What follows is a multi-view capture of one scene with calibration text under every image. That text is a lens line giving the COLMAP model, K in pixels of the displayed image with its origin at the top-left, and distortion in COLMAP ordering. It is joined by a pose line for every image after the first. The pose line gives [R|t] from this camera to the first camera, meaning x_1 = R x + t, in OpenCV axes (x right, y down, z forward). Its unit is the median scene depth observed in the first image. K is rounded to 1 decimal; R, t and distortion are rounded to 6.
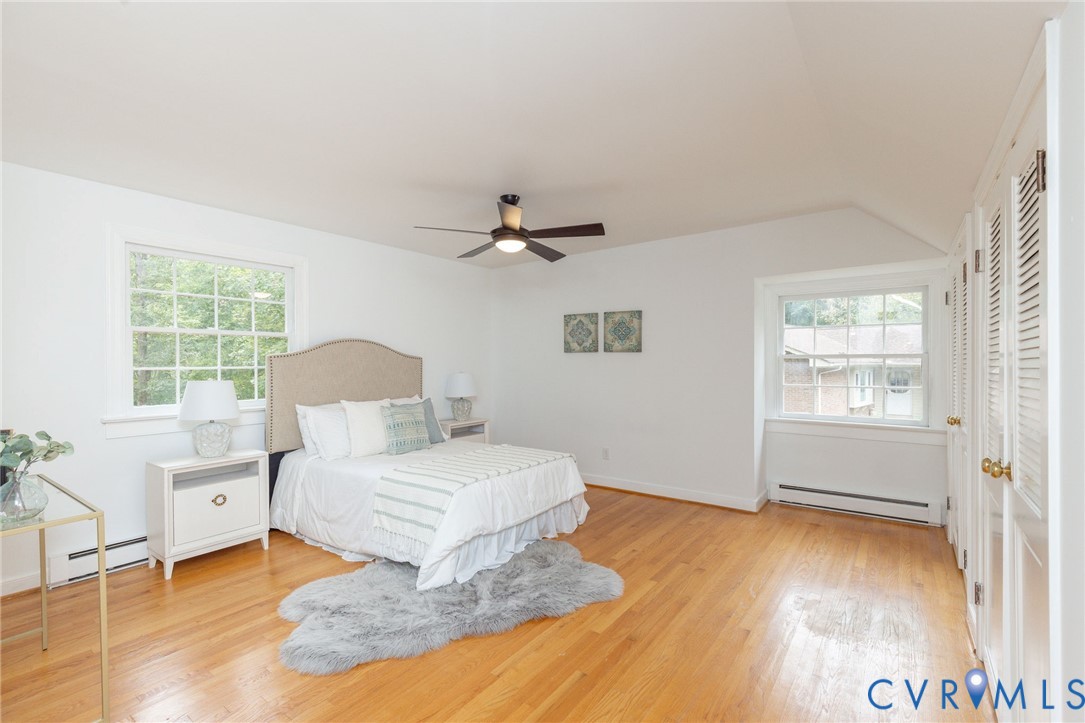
lens RADIAL K [[492.0, 0, 561.4], [0, 492.0, 357.3], [0, 0, 1]] dist [0.004350, -0.000259]
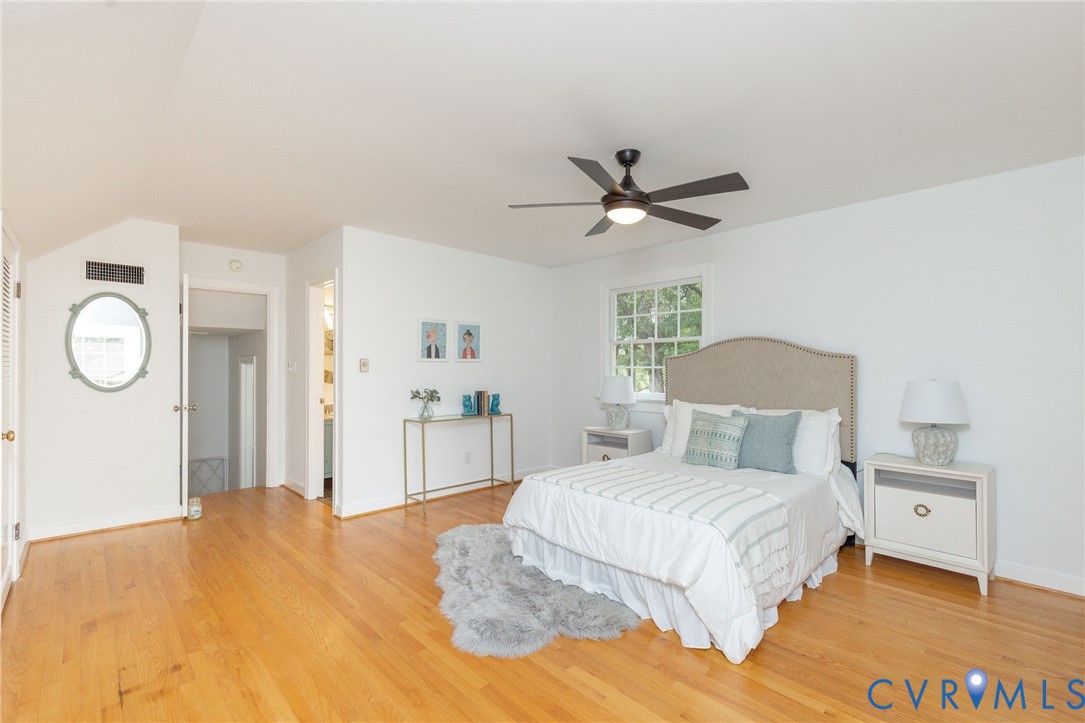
lens RADIAL K [[492.0, 0, 550.2], [0, 492.0, 366.2], [0, 0, 1]] dist [0.004350, -0.000259]
pose [[-0.198541, 0.011812, -0.980021, 0.494779], [0.015981, 0.999833, 0.008813, 0.001495], [0.979962, -0.013912, -0.198696, 0.728355]]
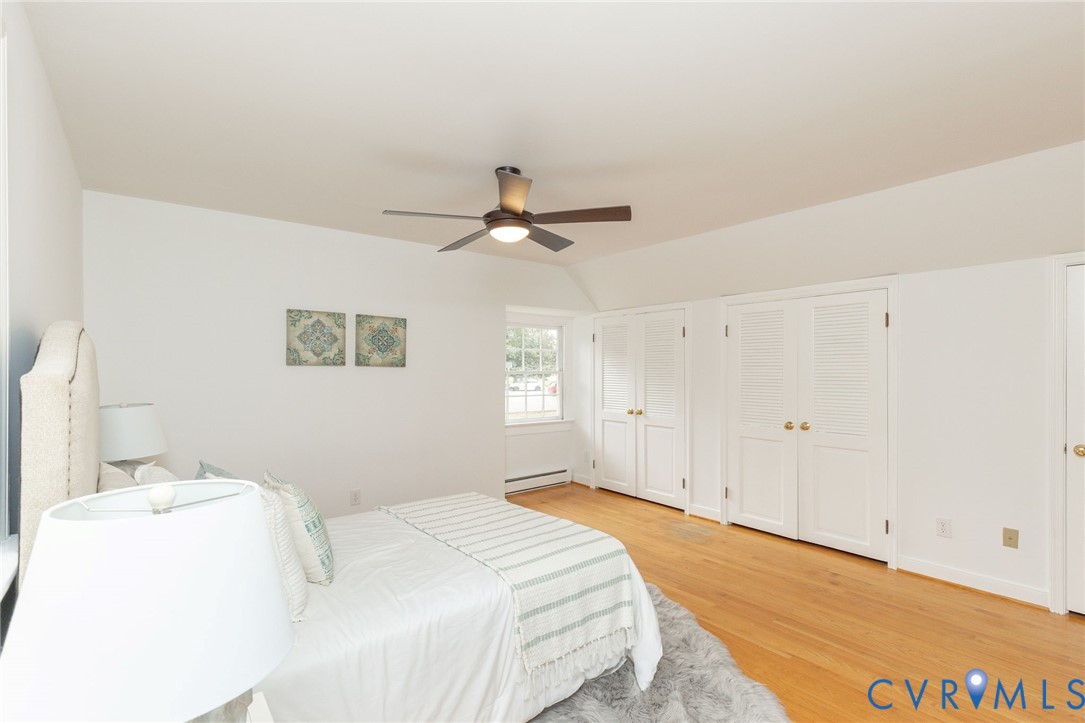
lens RADIAL K [[492.0, 0, 535.2], [0, 492.0, 365.4], [0, 0, 1]] dist [0.004350, -0.000259]
pose [[0.275997, 0.012022, 0.961083, -0.573056], [-0.014641, 0.999858, -0.008302, -0.008759], [-0.961047, -0.011780, 0.276134, 0.510591]]
